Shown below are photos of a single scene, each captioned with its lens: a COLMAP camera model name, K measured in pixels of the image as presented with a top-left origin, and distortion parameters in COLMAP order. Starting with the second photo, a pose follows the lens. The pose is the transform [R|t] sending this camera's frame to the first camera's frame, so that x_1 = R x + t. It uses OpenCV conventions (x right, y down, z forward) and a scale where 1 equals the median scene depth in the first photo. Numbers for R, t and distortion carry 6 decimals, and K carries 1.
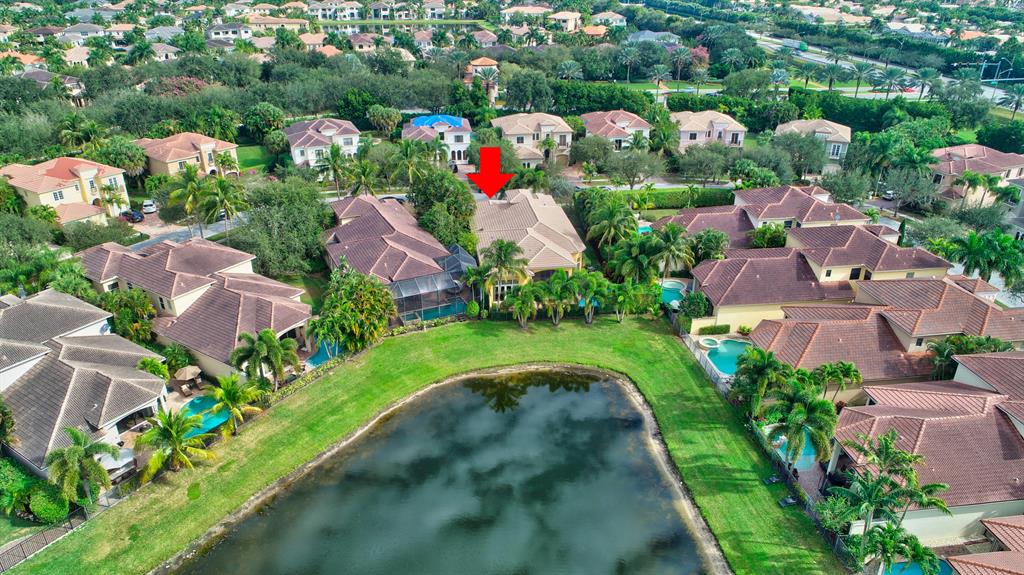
lens RADIAL K [[689.5, 0, 511.1], [0, 689.5, 286.1], [0, 0, 1]] dist [0.004731, 0.001779]
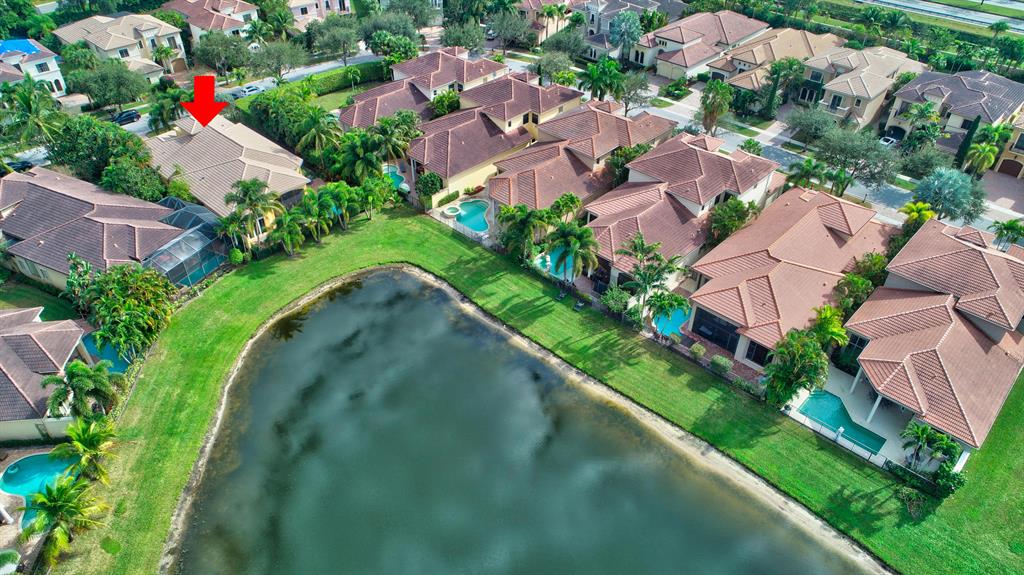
lens RADIAL K [[689.5, 0, 511.5], [0, 689.5, 287.7], [0, 0, 1]] dist [0.004731, 0.001779]
pose [[0.782215, -0.384414, 0.490272, -0.256218], [0.268203, 0.918065, 0.291930, -0.111579], [-0.562323, -0.096860, 0.821225, -0.036841]]
